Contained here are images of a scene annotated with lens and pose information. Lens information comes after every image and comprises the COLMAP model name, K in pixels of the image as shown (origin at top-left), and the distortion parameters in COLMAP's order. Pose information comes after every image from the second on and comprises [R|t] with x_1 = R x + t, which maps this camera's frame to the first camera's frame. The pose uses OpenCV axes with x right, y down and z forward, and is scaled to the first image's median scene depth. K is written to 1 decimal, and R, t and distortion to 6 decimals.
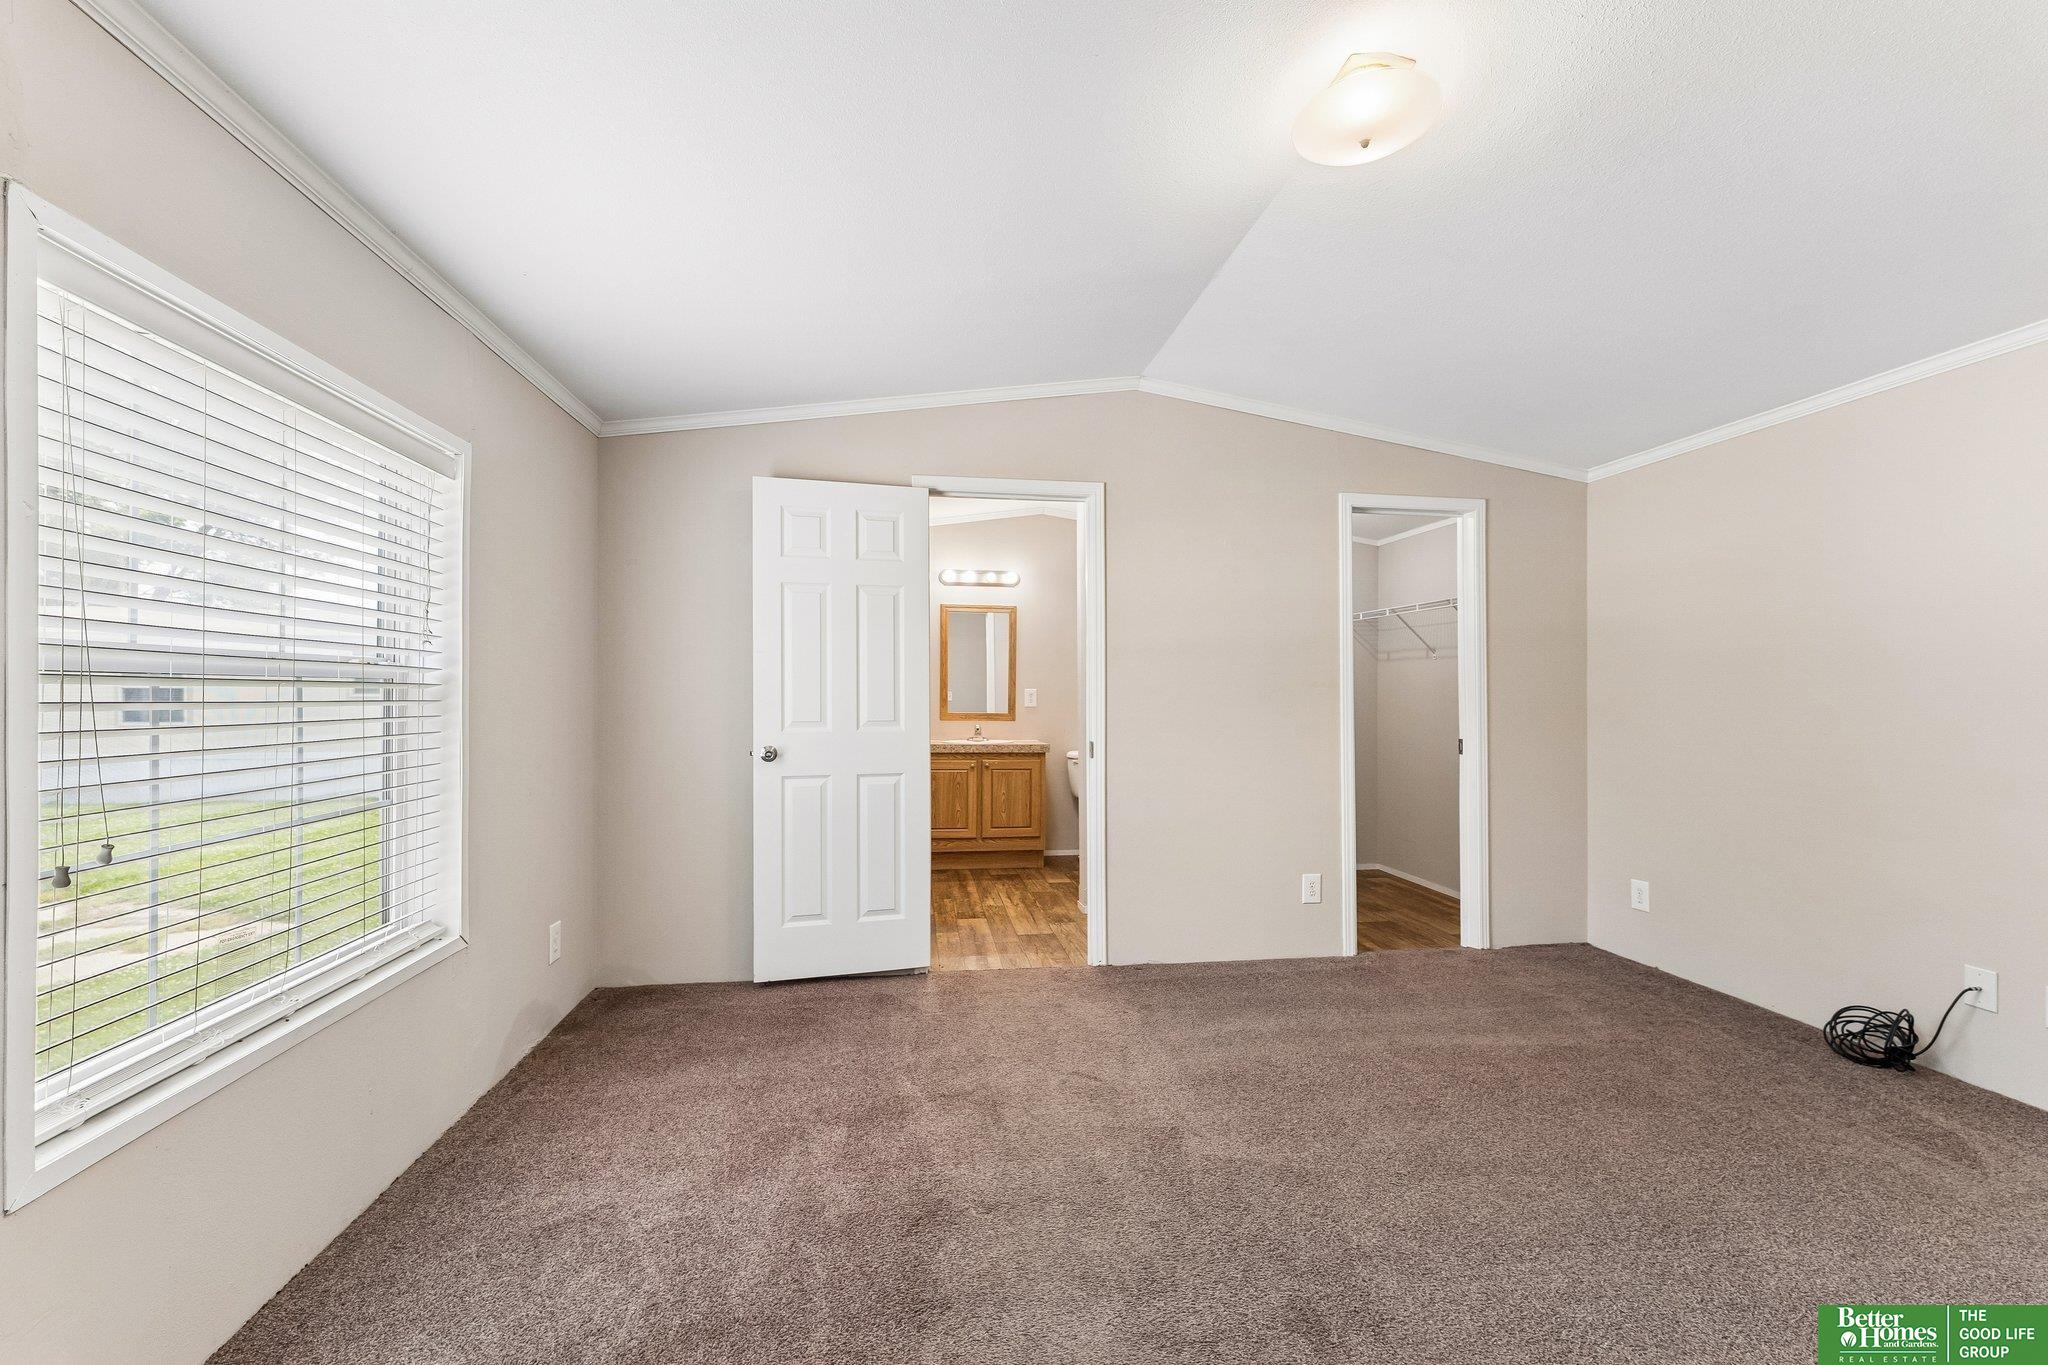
lens RADIAL K [[836.0, 0, 1014.7], [0, 836.0, 686.7], [0, 0, 1]] dist [0.005119, -0.000804]
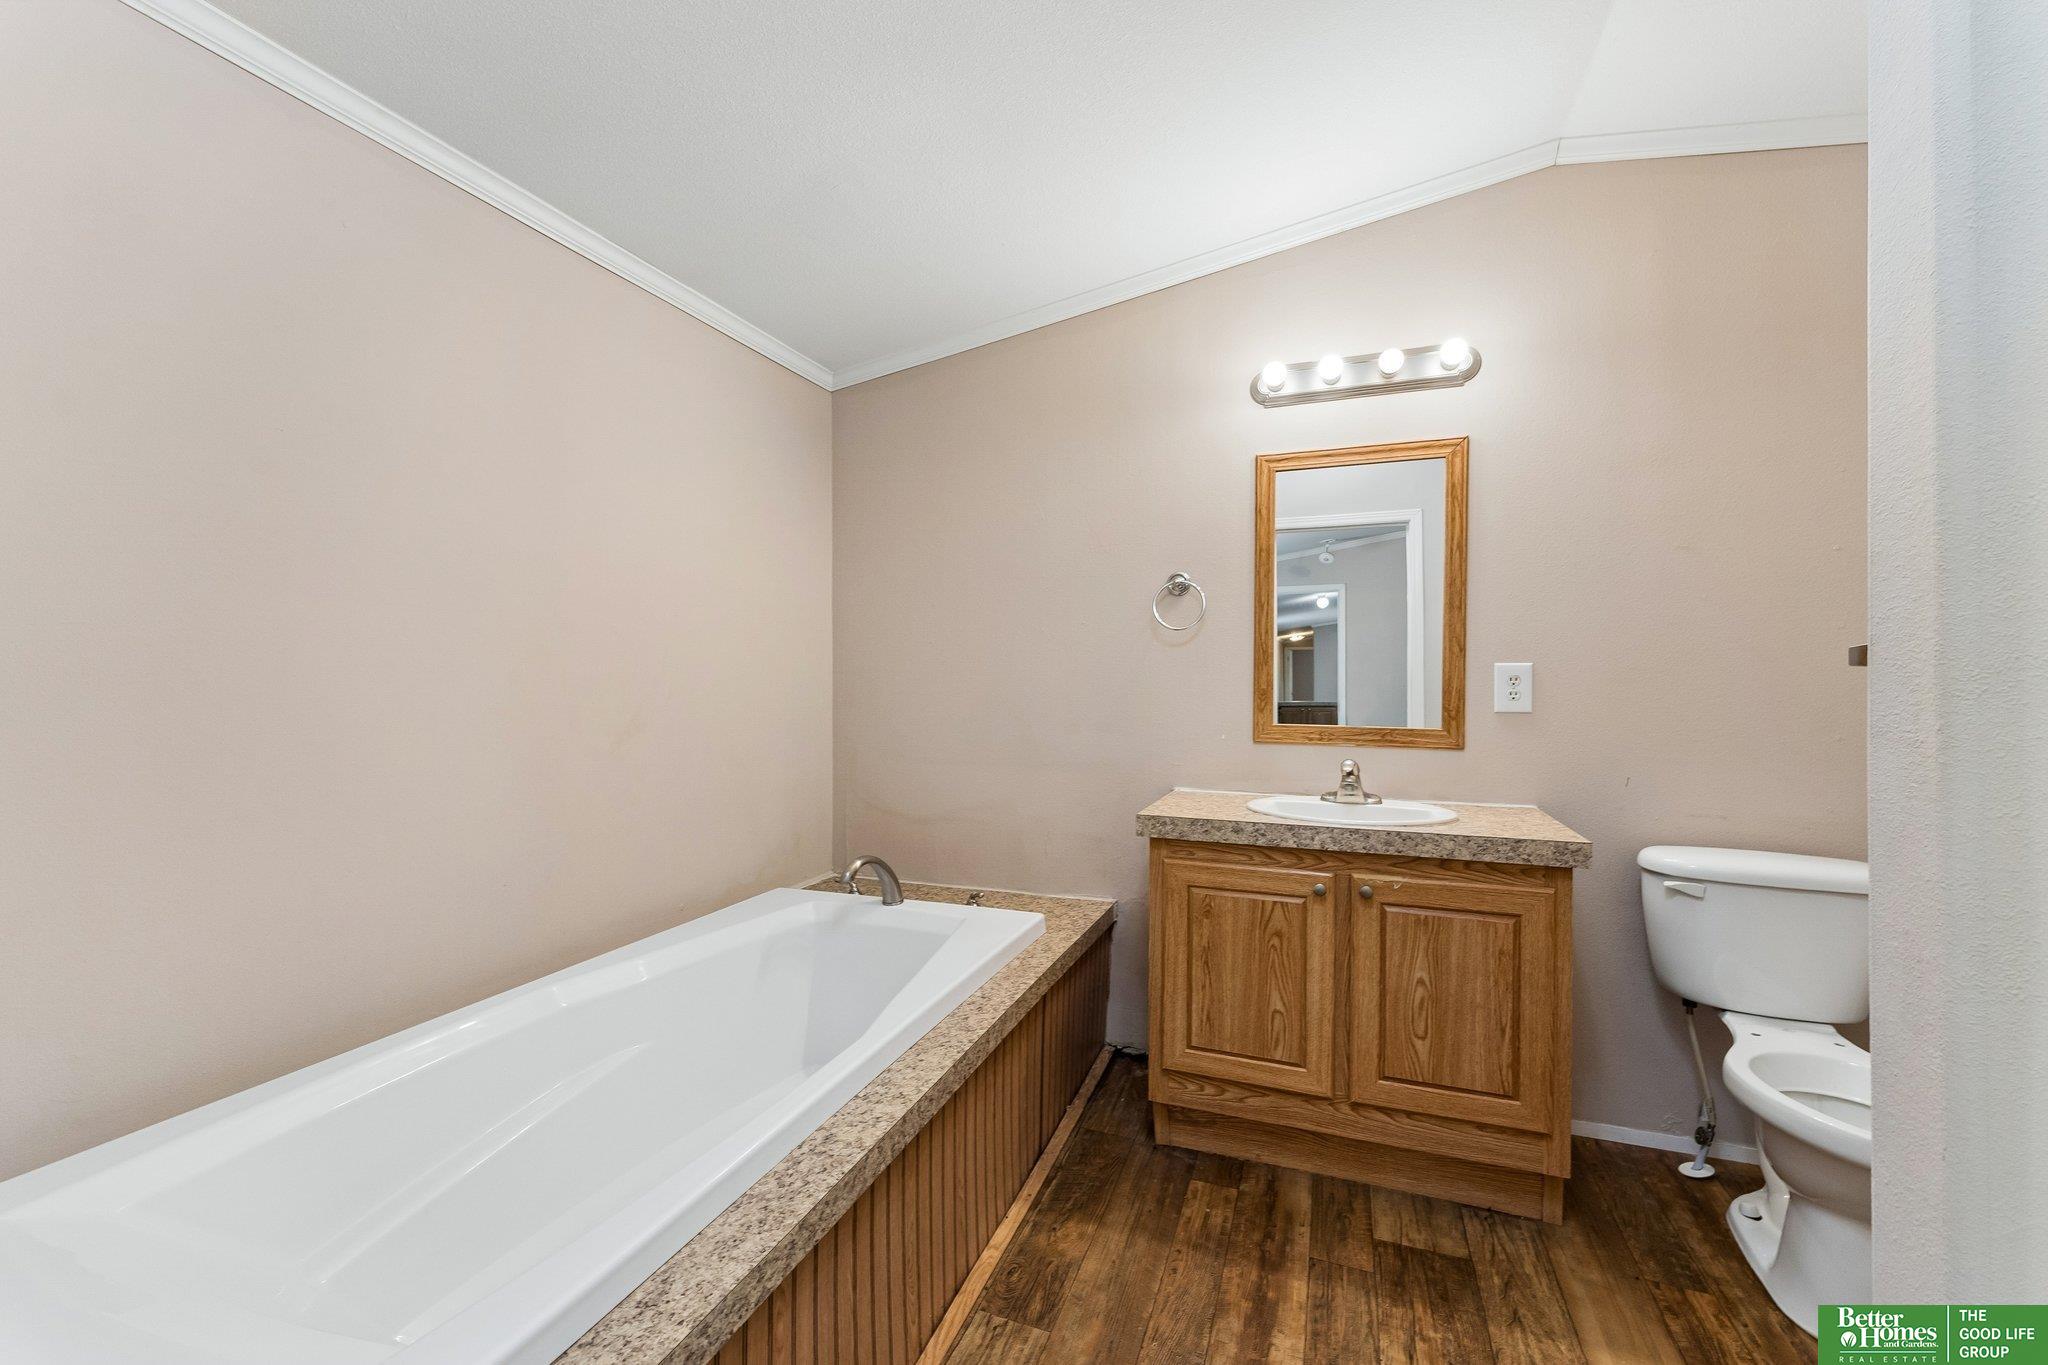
lens RADIAL K [[836.0, 0, 1020.4], [0, 836.0, 695.6], [0, 0, 1]] dist [0.005119, -0.000804]
pose [[0.882218, 0.005657, -0.470808, 0.003089], [0.009661, 0.999500, 0.030112, 0.006800], [0.470743, -0.031114, 0.881722, 0.972660]]
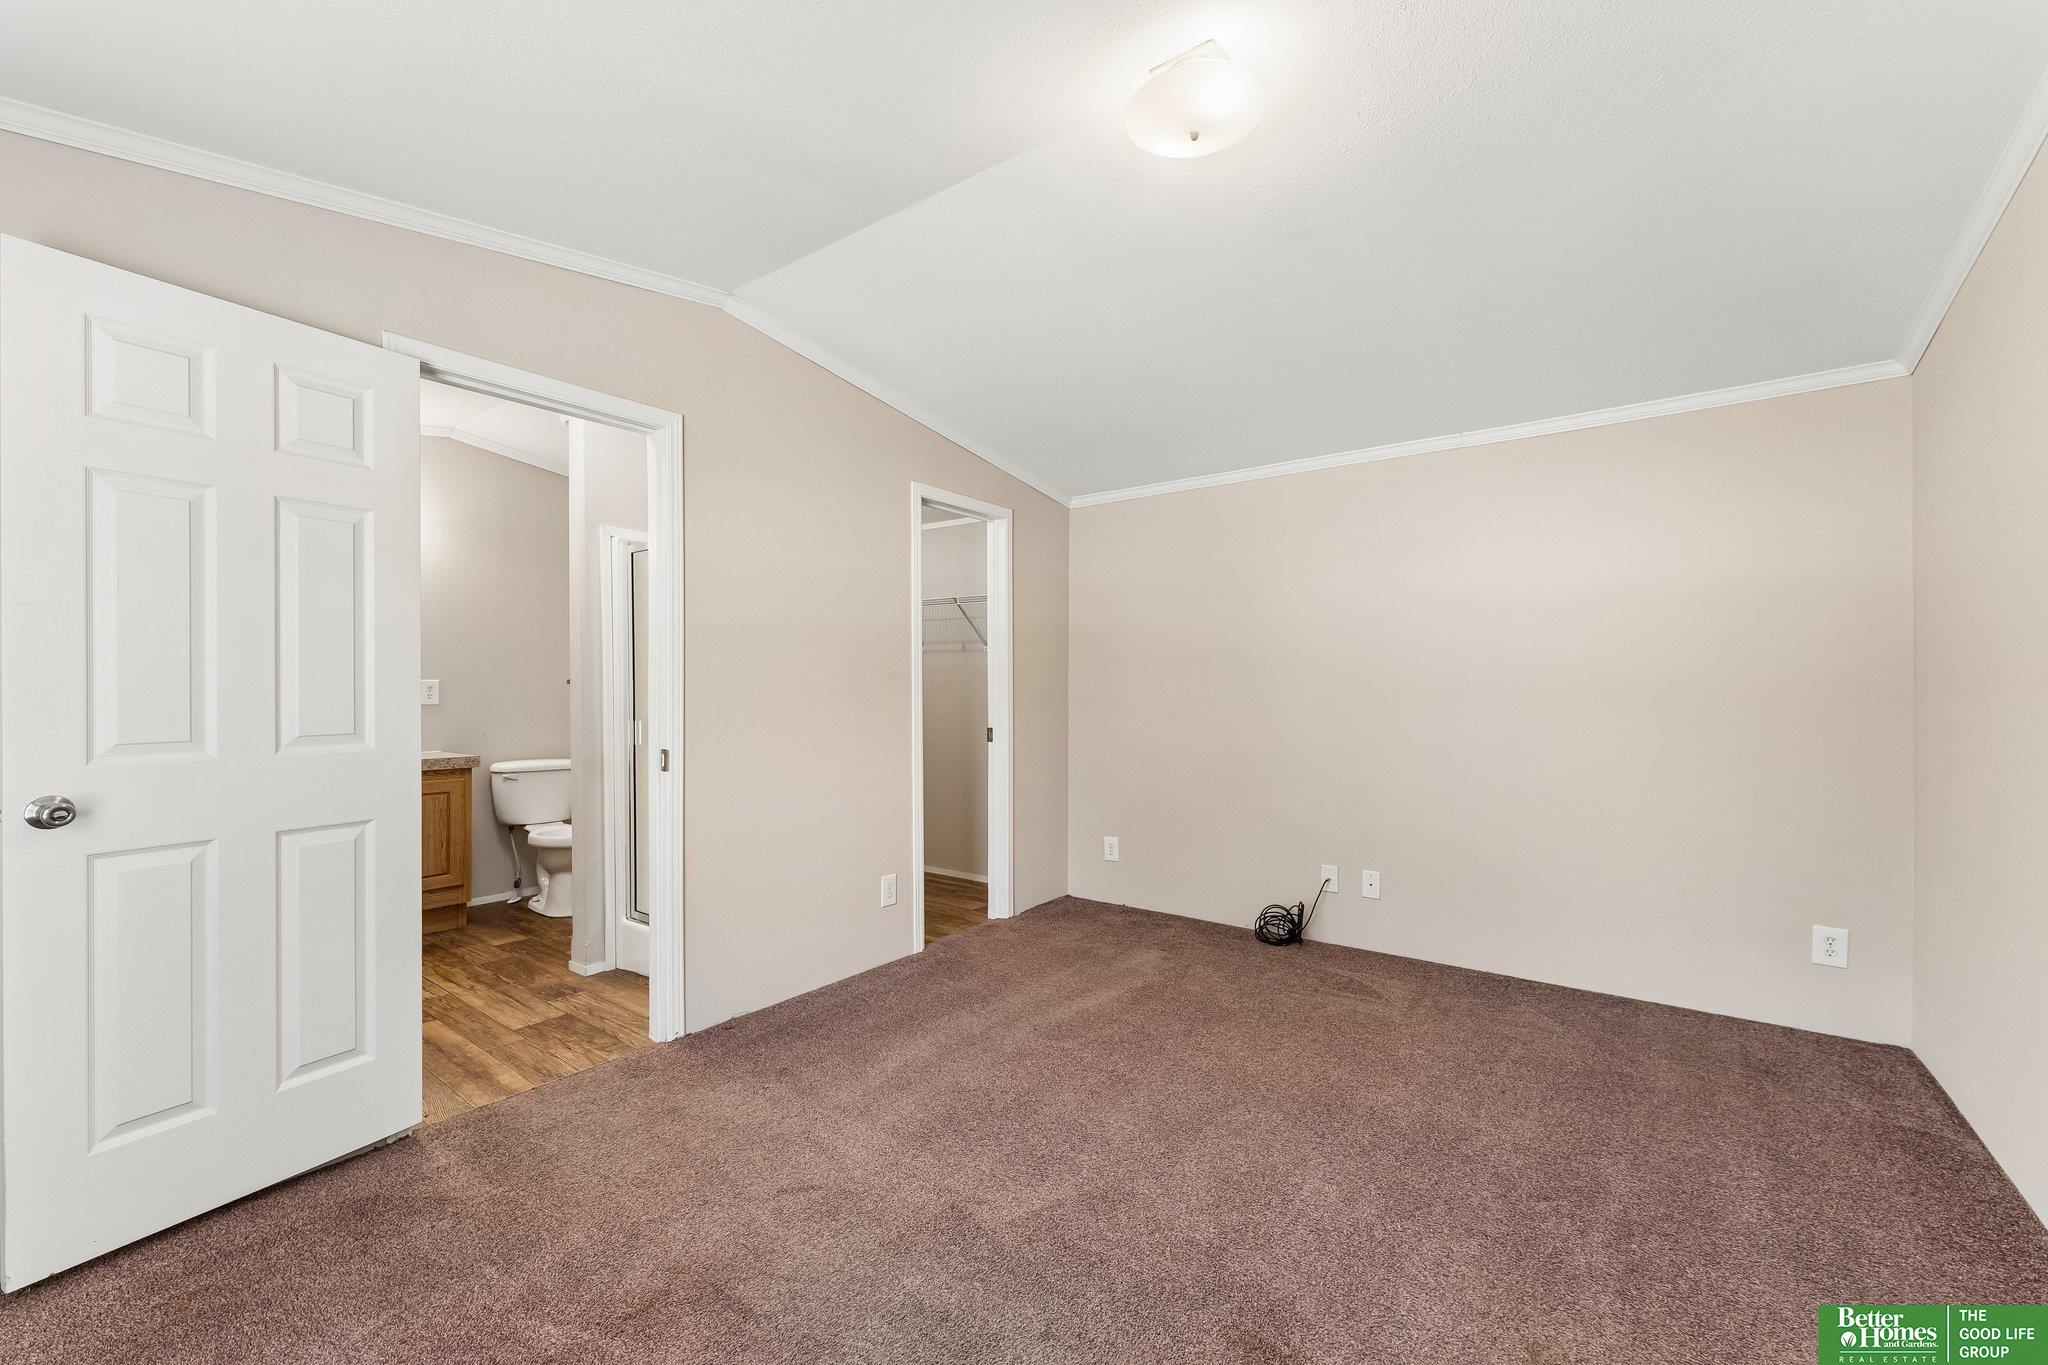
lens RADIAL K [[836.0, 0, 1022.6], [0, 836.0, 680.8], [0, 0, 1]] dist [0.005119, -0.000804]
pose [[0.702462, 0.002489, 0.711717, -0.223130], [-0.004912, 0.999987, 0.001351, -0.000232], [-0.711704, -0.004445, 0.702465, 0.226914]]
